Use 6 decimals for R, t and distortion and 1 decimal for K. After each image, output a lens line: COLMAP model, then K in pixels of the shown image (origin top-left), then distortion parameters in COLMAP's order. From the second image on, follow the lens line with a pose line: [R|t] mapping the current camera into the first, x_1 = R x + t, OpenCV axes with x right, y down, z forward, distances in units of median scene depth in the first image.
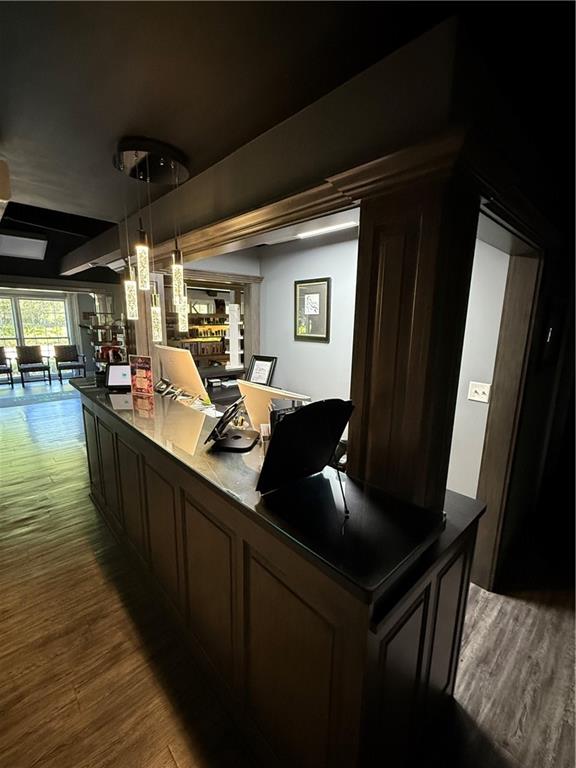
lens RADIAL K [[329.7, 0, 289.3], [0, 329.7, 384.6], [0, 0, 1]] dist [0.004143, 0.000022]
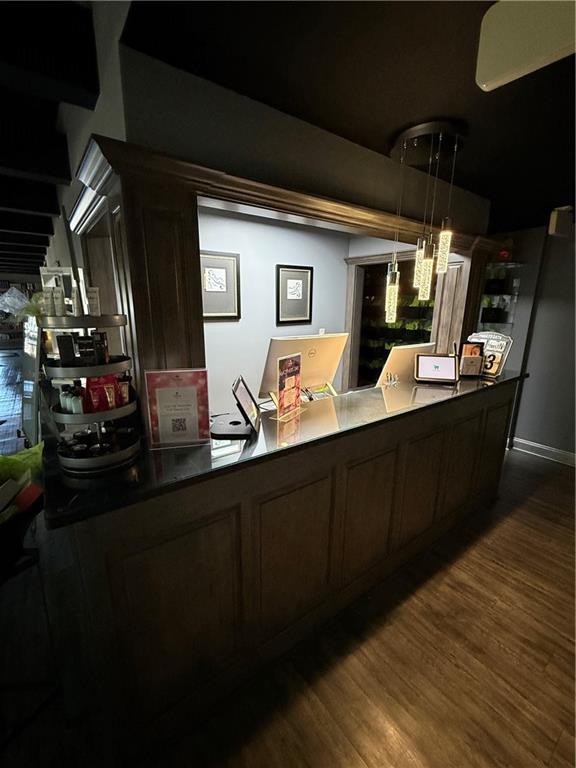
lens RADIAL K [[329.7, 0, 289.0], [0, 329.7, 382.8], [0, 0, 1]] dist [0.004143, 0.000022]
pose [[0.109375, -0.250963, 0.961798, -1.407618], [0.184013, 0.955990, 0.228521, -0.239567], [-0.976819, 0.151989, 0.150742, 1.184171]]
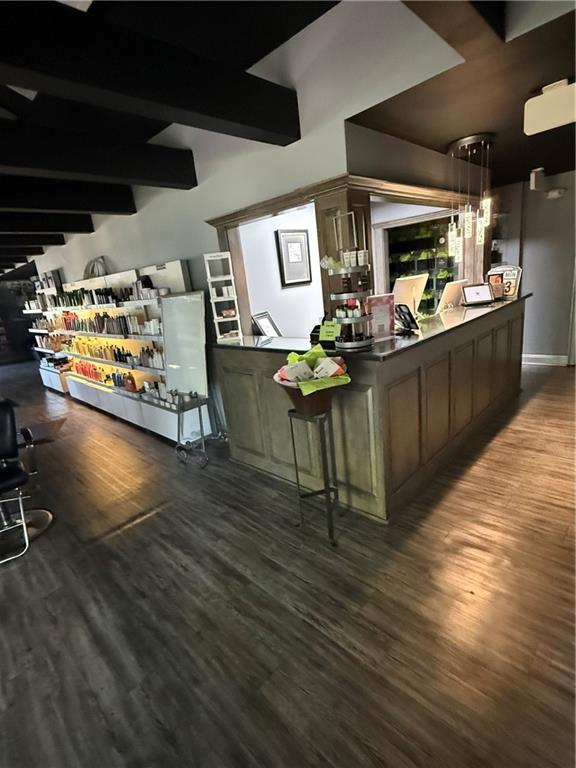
lens RADIAL K [[375.9, 0, 291.9], [0, 375.9, 379.6], [0, 0, 1]] dist [0.013505, -0.000391]
pose [[-0.059958, -0.276582, 0.959118, -2.131079], [0.298023, 0.912063, 0.281643, -0.352526], [-0.952674, 0.302726, 0.027742, 1.839222]]
